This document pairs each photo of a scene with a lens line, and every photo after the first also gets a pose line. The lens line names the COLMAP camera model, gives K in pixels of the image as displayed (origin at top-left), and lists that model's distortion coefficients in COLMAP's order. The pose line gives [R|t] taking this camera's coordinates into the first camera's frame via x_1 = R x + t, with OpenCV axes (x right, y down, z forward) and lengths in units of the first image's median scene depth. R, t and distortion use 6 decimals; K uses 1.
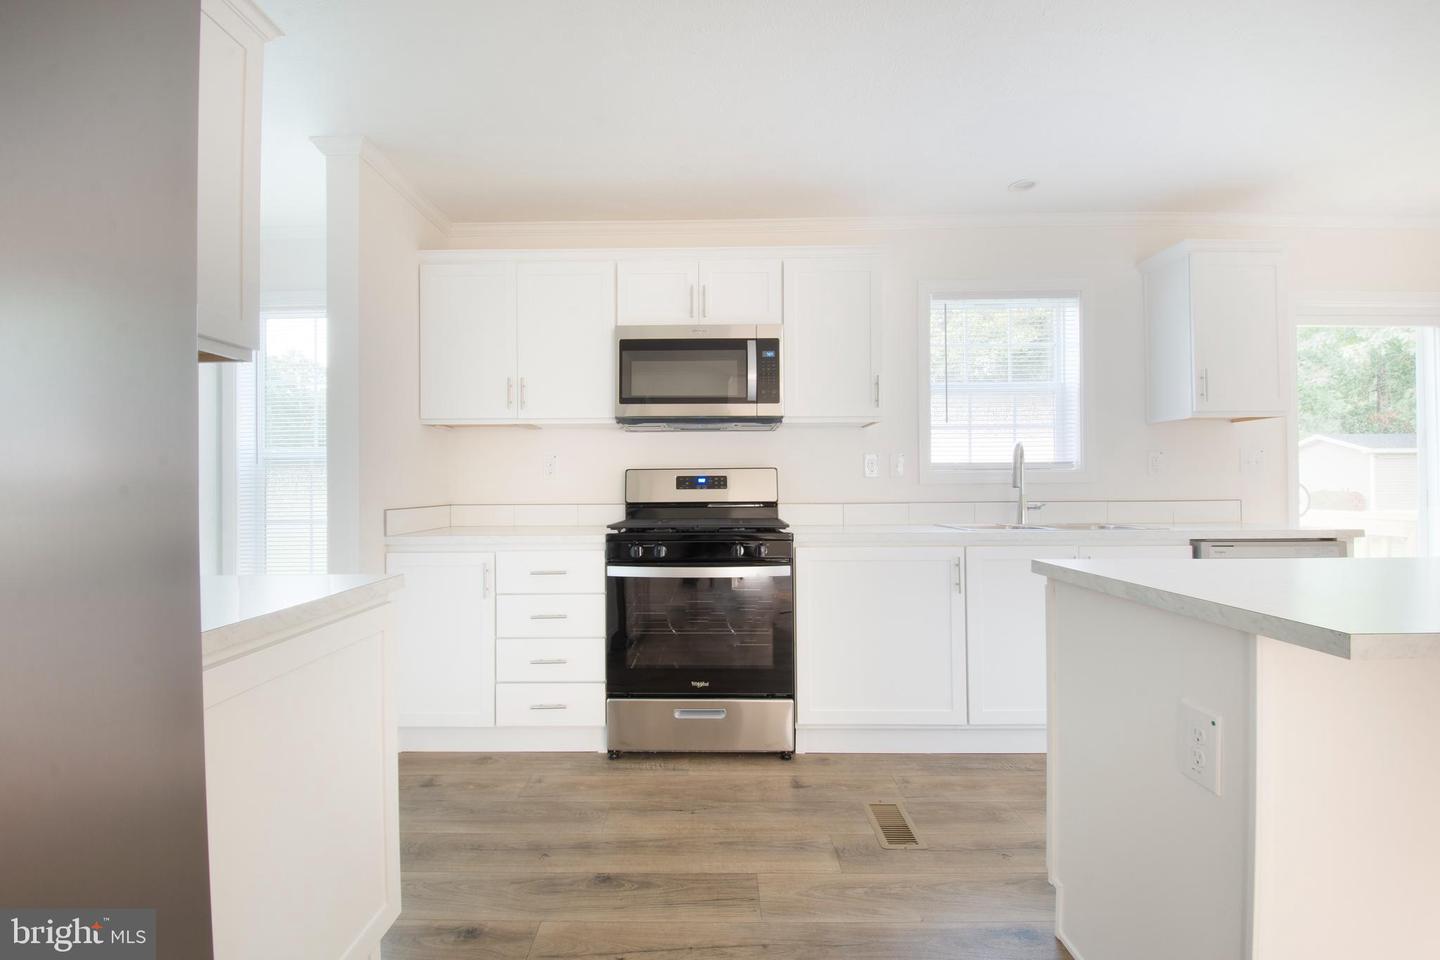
lens RADIAL K [[629.9, 0, 697.8], [0, 629.9, 481.1], [0, 0, 1]] dist [-0.003289, -0.009077]
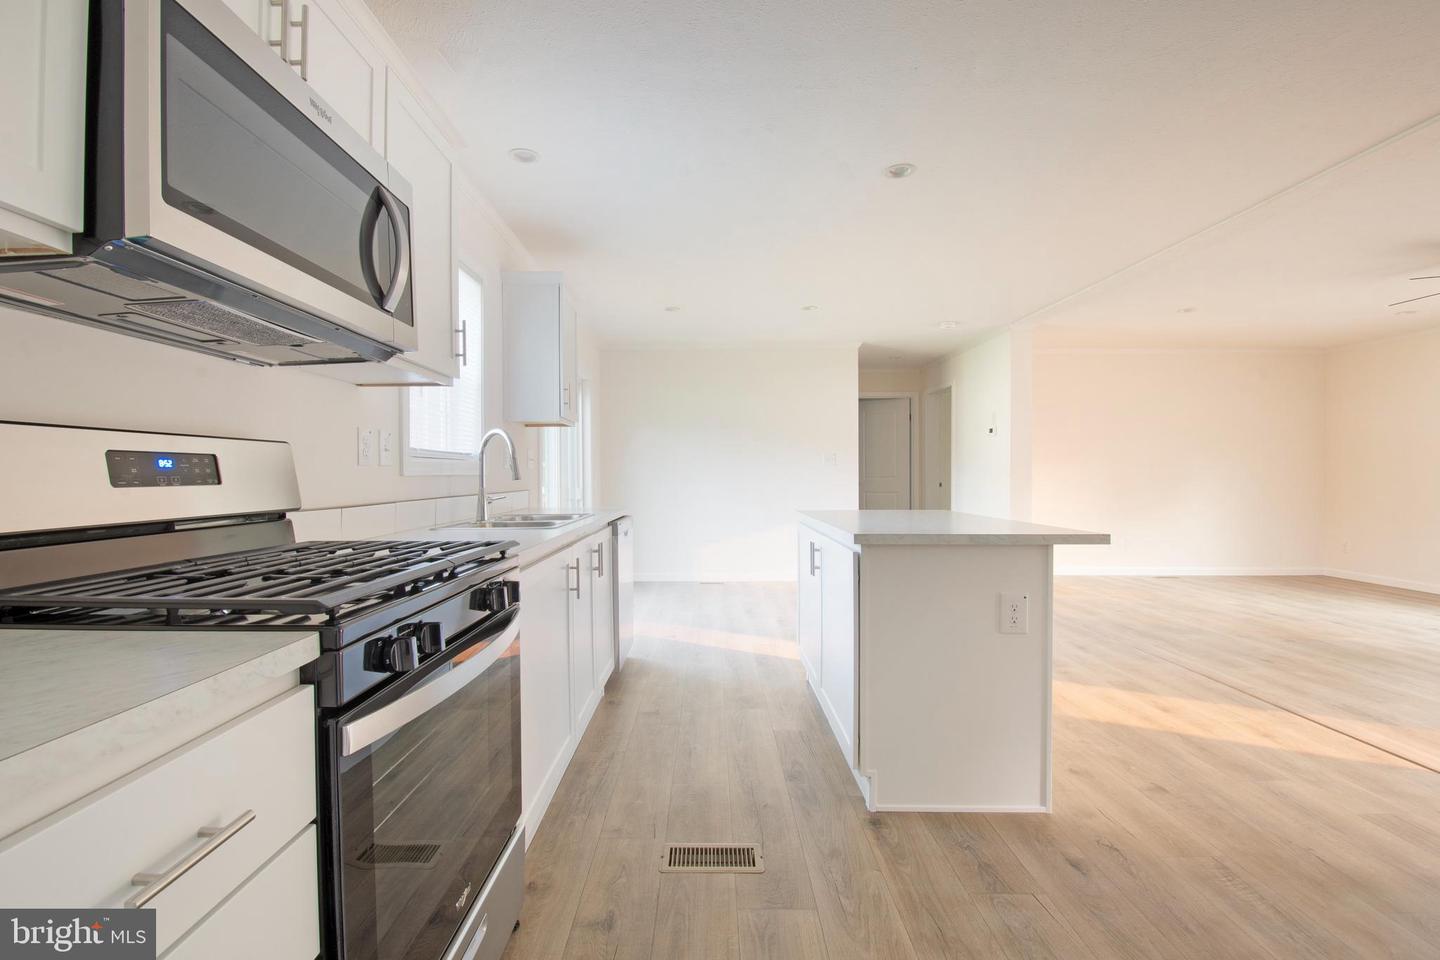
lens RADIAL K [[629.9, 0, 697.8], [0, 629.9, 481.1], [0, 0, 1]] dist [-0.003289, -0.009077]
pose [[-0.009279, -0.004971, 0.999945, -0.379835], [-0.003711, 0.999981, 0.004936, 0.006594], [-0.999950, -0.003665, -0.009297, 0.681824]]
